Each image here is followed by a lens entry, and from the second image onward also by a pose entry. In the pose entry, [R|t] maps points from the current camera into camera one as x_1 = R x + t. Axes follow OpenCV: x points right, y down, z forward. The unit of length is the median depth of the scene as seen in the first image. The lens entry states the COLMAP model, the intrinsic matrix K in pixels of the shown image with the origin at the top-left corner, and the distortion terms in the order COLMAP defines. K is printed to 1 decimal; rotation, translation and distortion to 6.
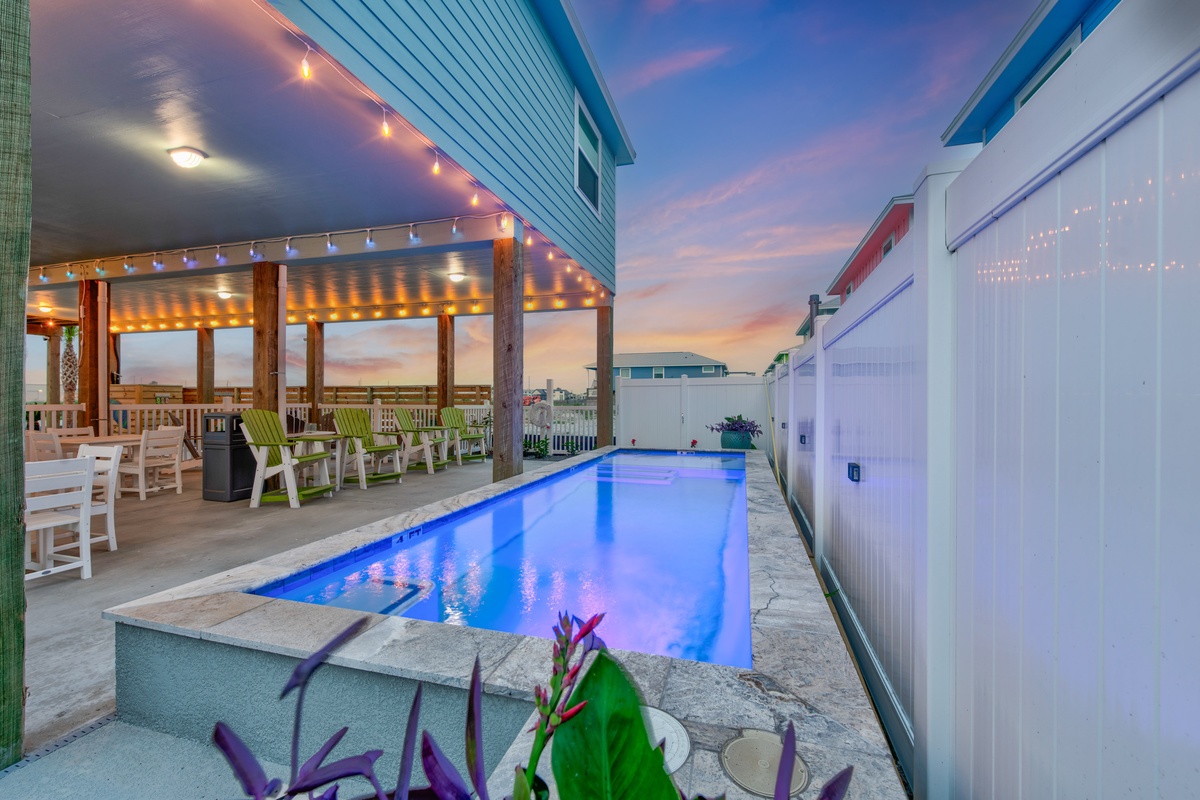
lens RADIAL K [[474.4, 0, 600.0], [0, 474.4, 400.0], [0, 0, 1]] dist [0.002086, 0.000072]
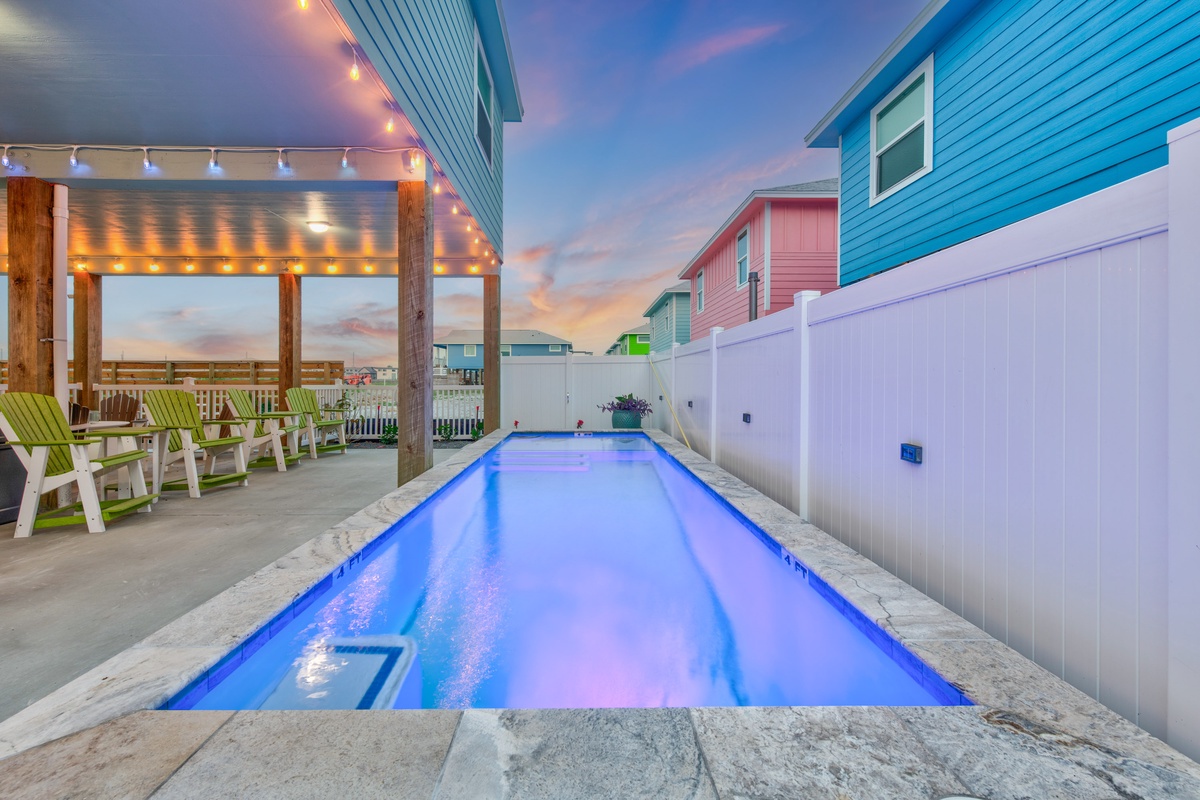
lens RADIAL K [[482.4, 0, 561.2], [0, 482.4, 381.6], [0, 0, 1]] dist [0.000355, -0.000020]
pose [[0.959105, -0.001794, 0.283046, -0.151265], [0.000275, 0.999985, 0.005405, 0.000805], [-0.283051, -0.005106, 0.959091, 0.101019]]
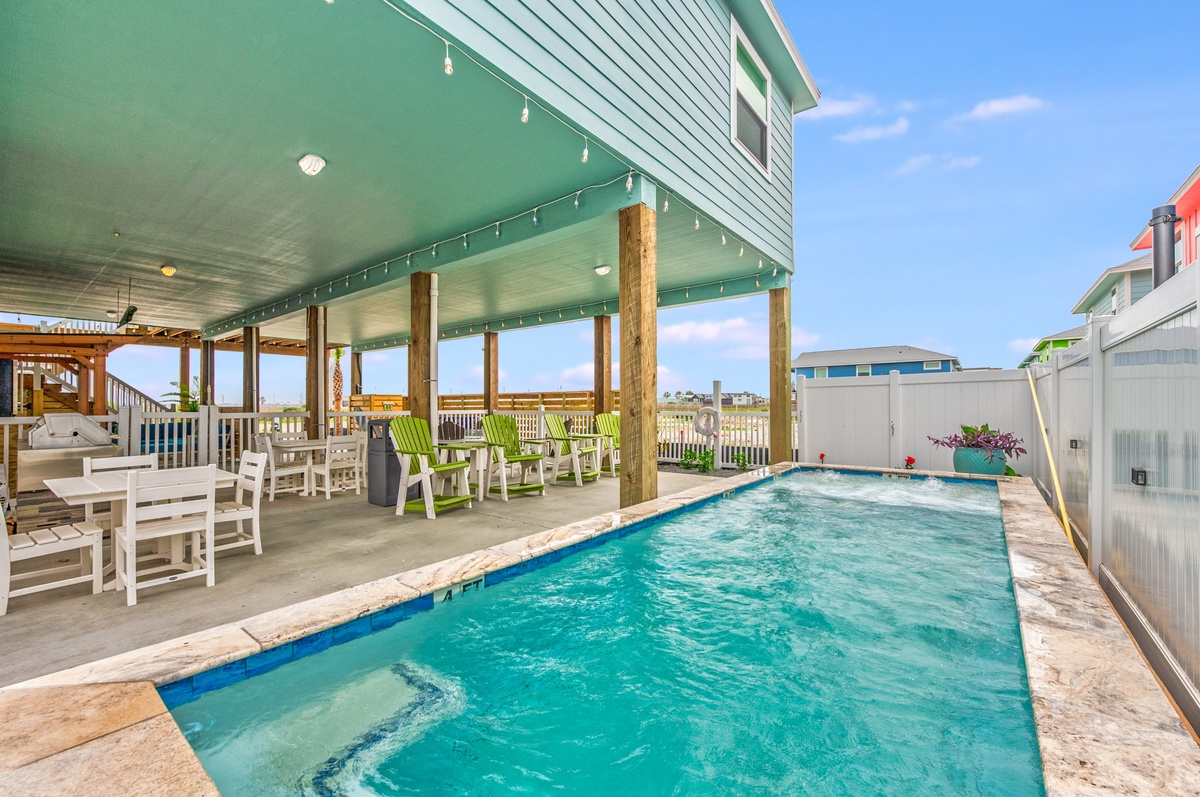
lens RADIAL K [[466.3, 0, 618.6], [0, 466.3, 401.0], [0, 0, 1]] dist [0.002547, -0.000051]
pose [[0.932773, -0.010359, -0.360316, 0.048438], [0.007810, 0.999933, -0.008528, -0.001845], [0.360381, 0.005141, 0.932791, 0.201817]]
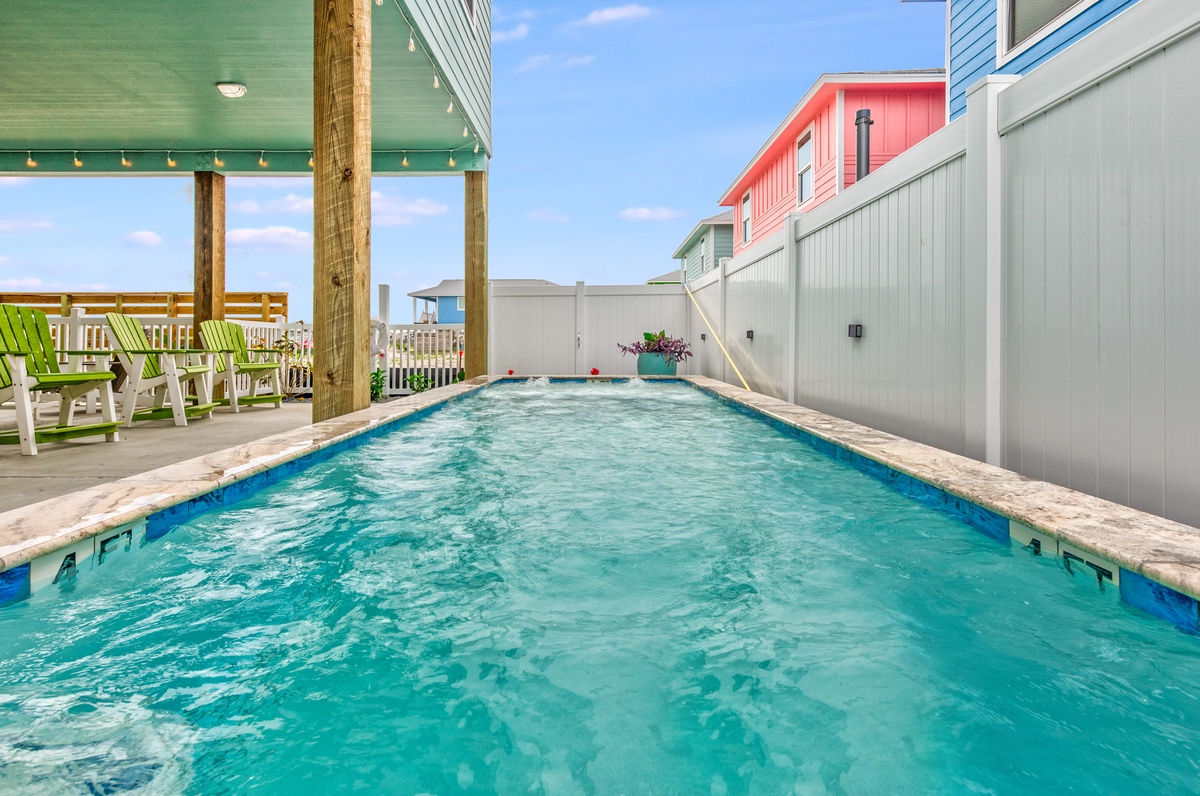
lens RADIAL K [[548.6, 0, 555.7], [0, 548.6, 347.9], [0, 0, 1]] dist [0.009610, -0.000239]
pose [[0.968559, 0.000430, 0.248785, -0.090870], [0.000632, 0.999991, -0.004187, 0.070626], [-0.248784, 0.004212, 0.968550, 0.263342]]
